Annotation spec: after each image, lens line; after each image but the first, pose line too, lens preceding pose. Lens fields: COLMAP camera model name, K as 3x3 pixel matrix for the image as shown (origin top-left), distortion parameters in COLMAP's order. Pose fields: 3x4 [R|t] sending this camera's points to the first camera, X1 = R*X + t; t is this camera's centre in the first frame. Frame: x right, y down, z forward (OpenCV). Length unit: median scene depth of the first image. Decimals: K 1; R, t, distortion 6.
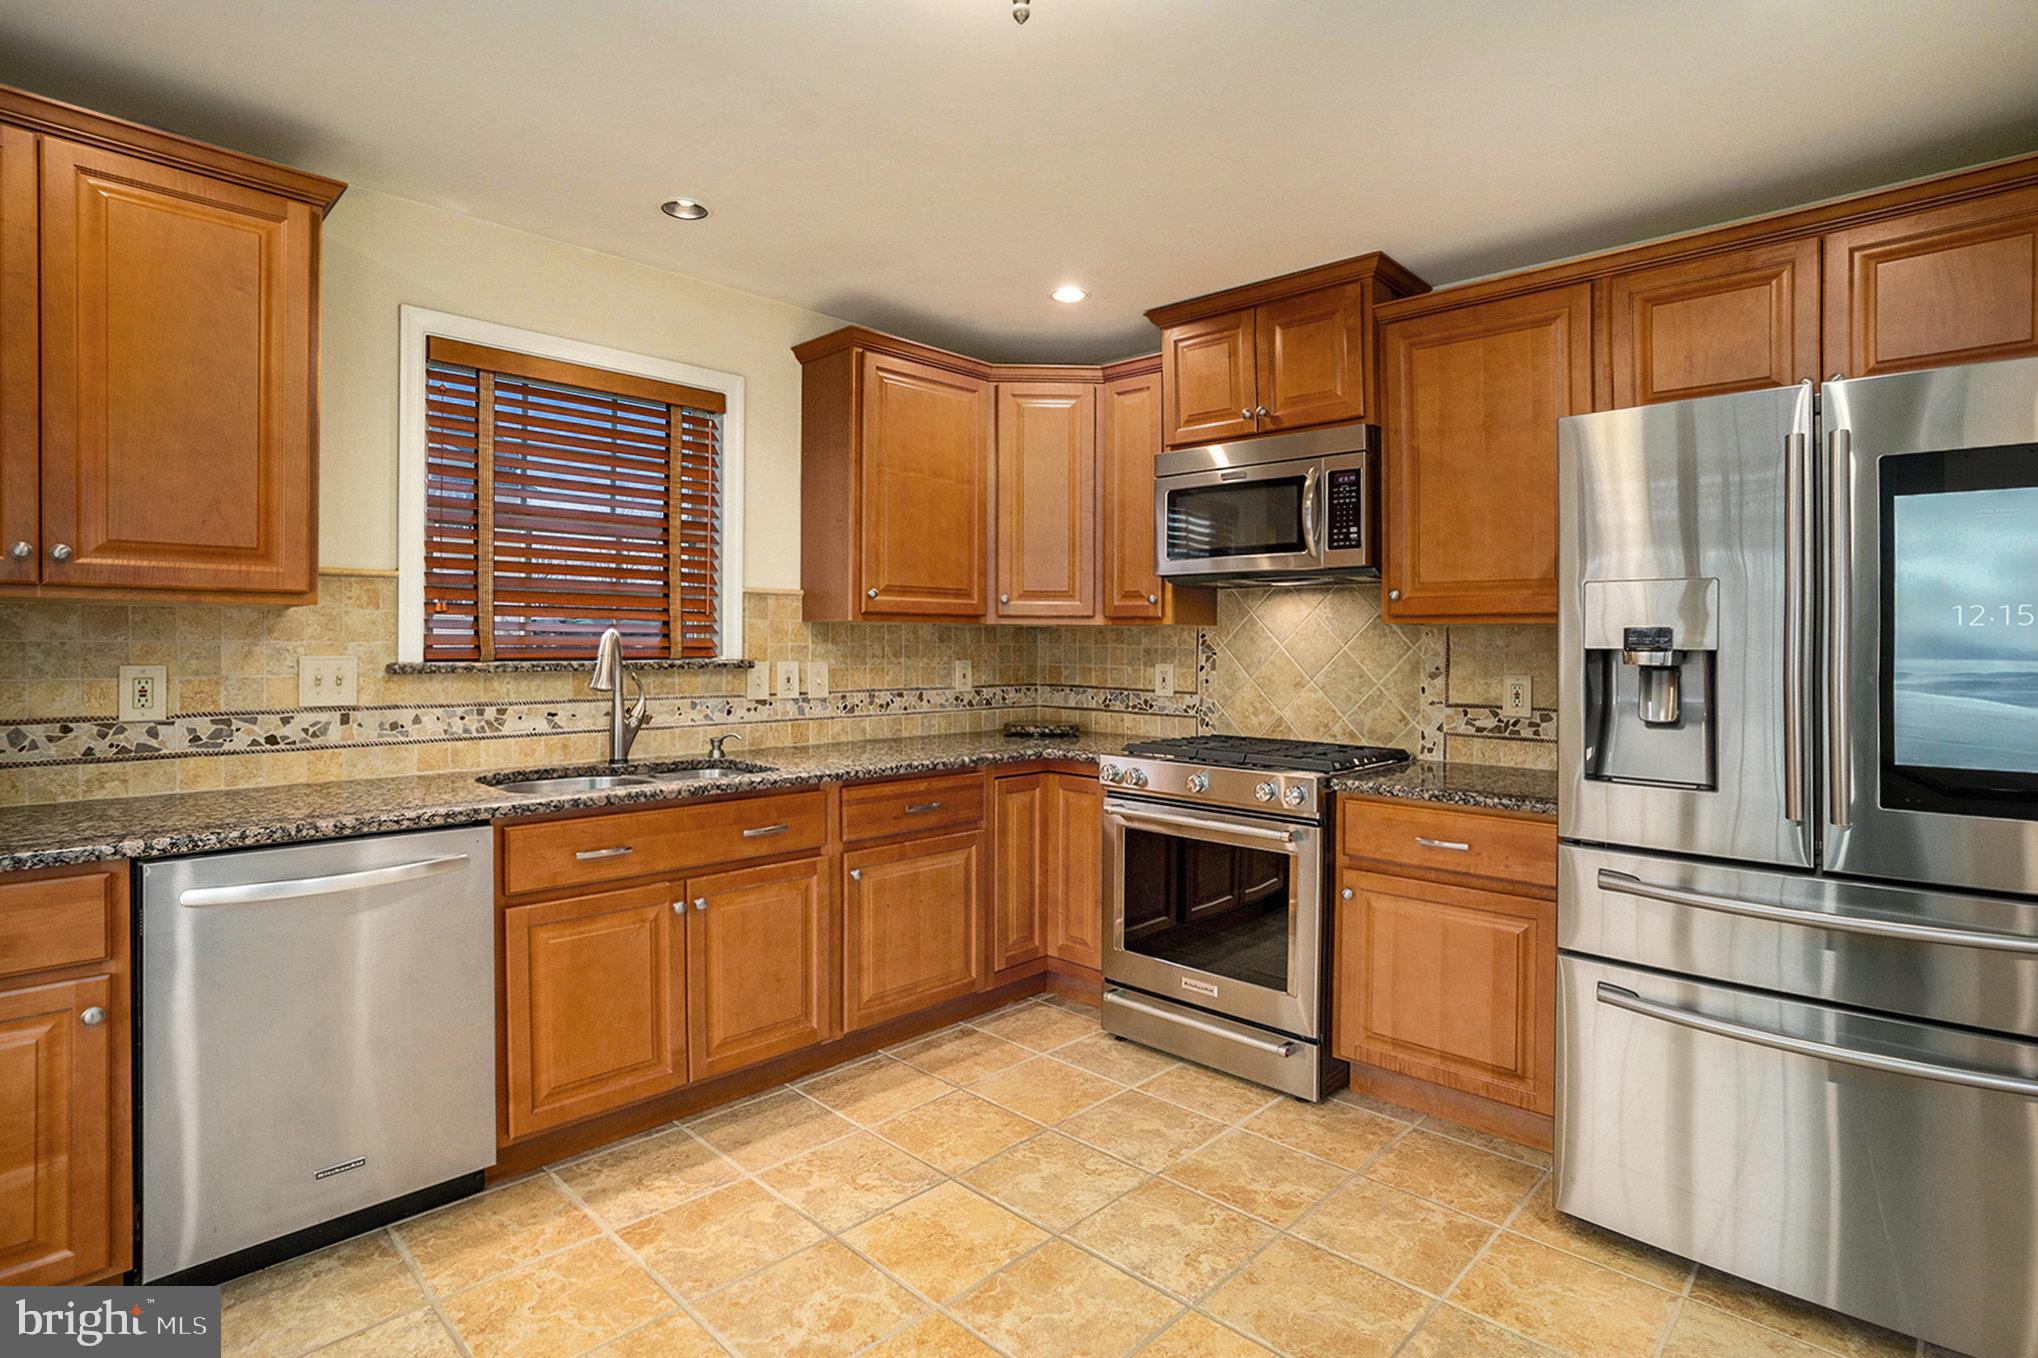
lens RADIAL K [[1007.3, 0, 1072.0], [0, 1007.3, 661.7], [0, 0, 1]] dist [-0.066886, 0.035843]
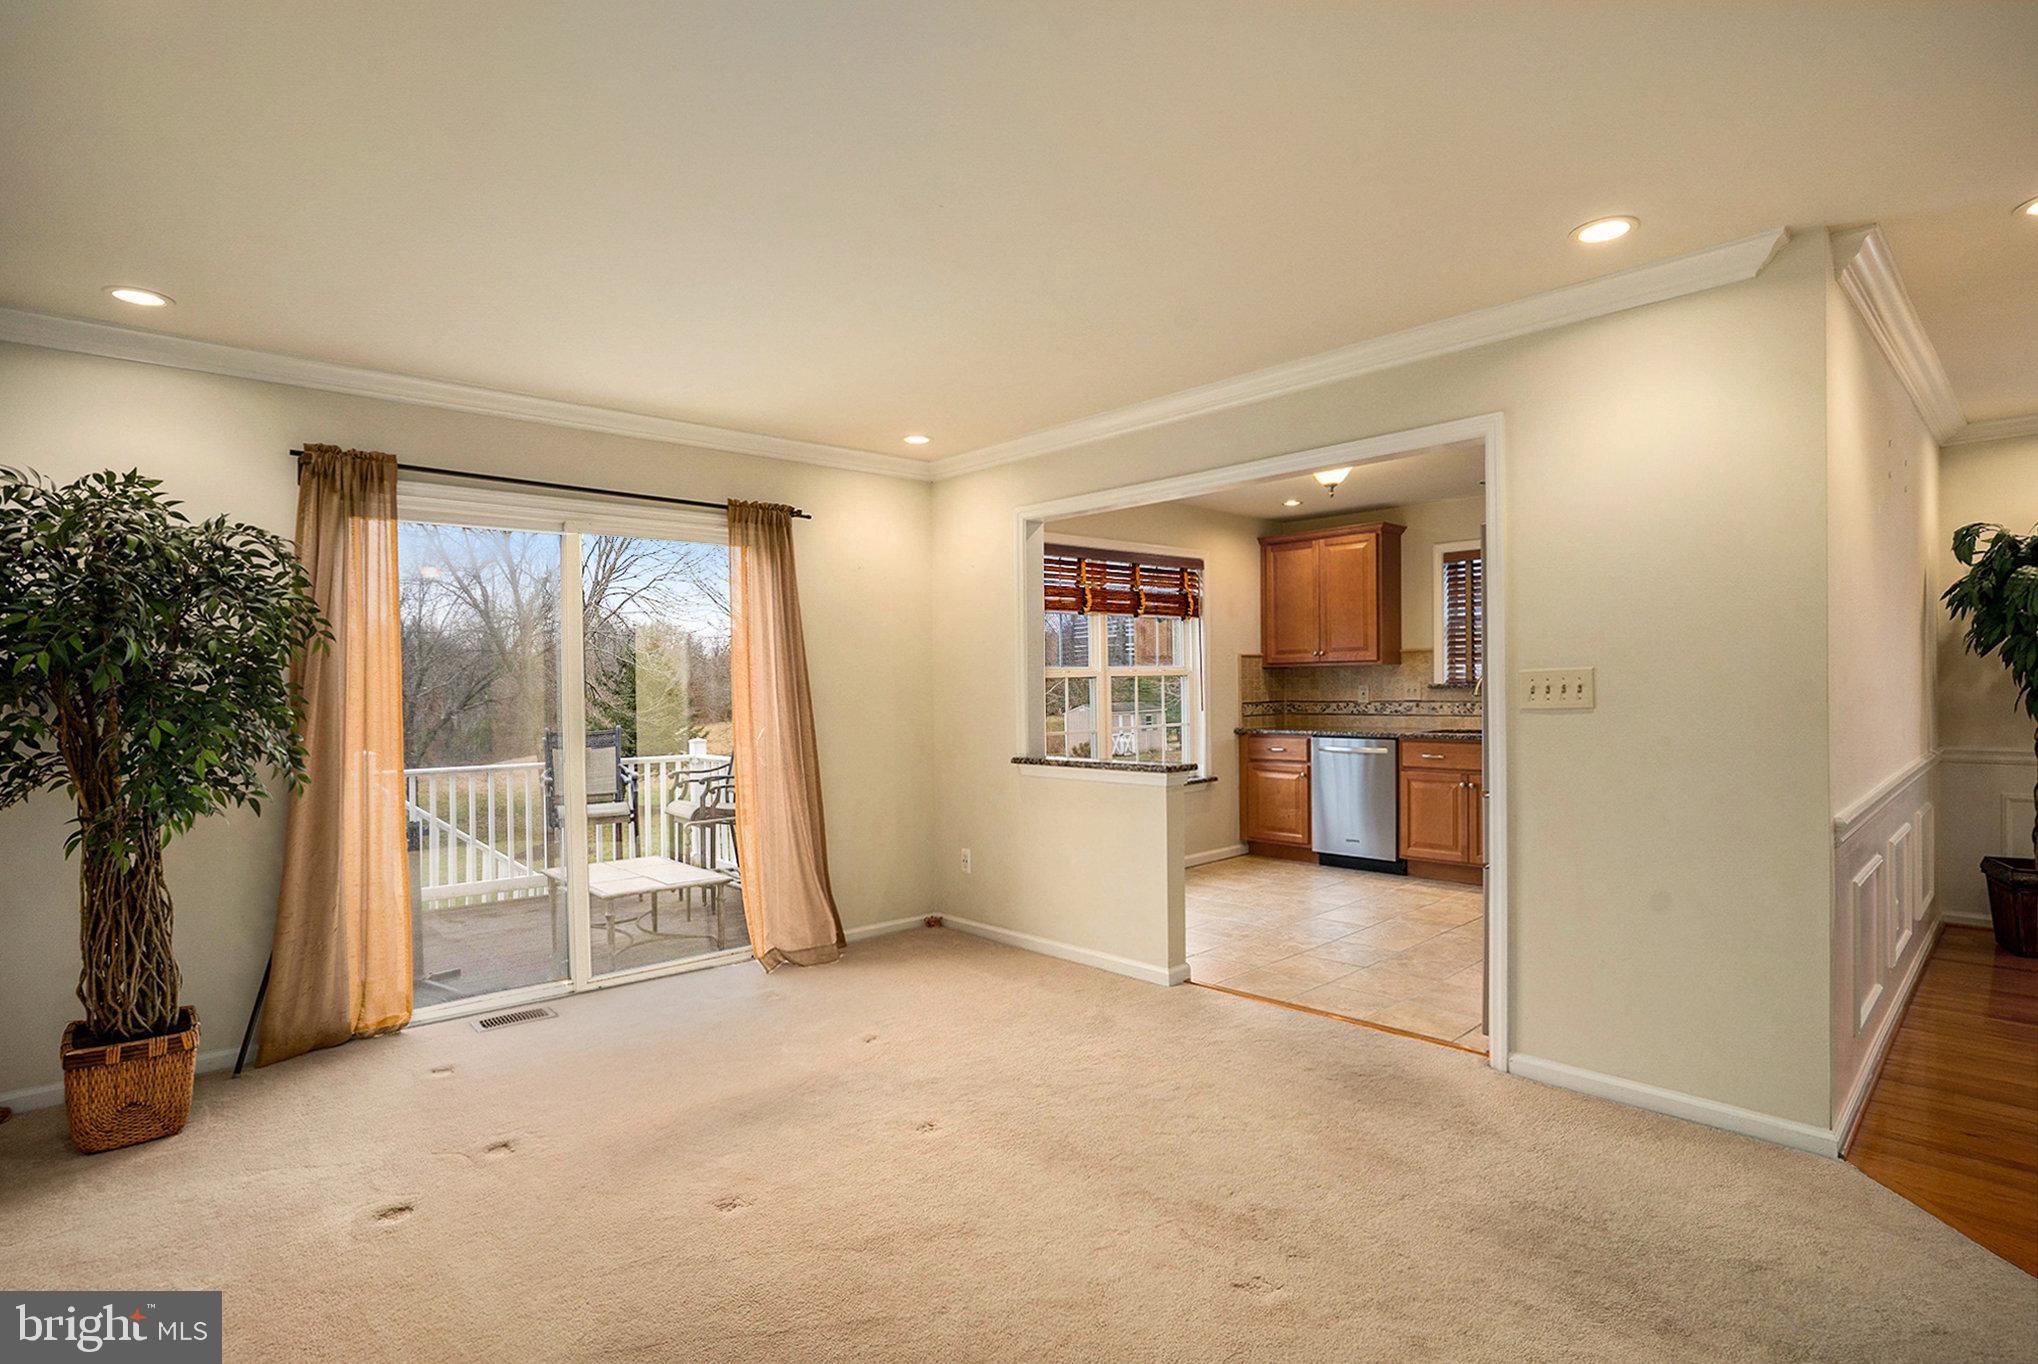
lens RADIAL K [[1000.5, 0, 968.3], [0, 1000.5, 715.3], [0, 0, 1]] dist [-0.000394, -0.009873]
pose [[-0.104728, 0.023564, -0.994222, 1.870841], [-0.004000, 0.999701, 0.024116, 0.022386], [0.994493, 0.006503, -0.104603, 0.059939]]
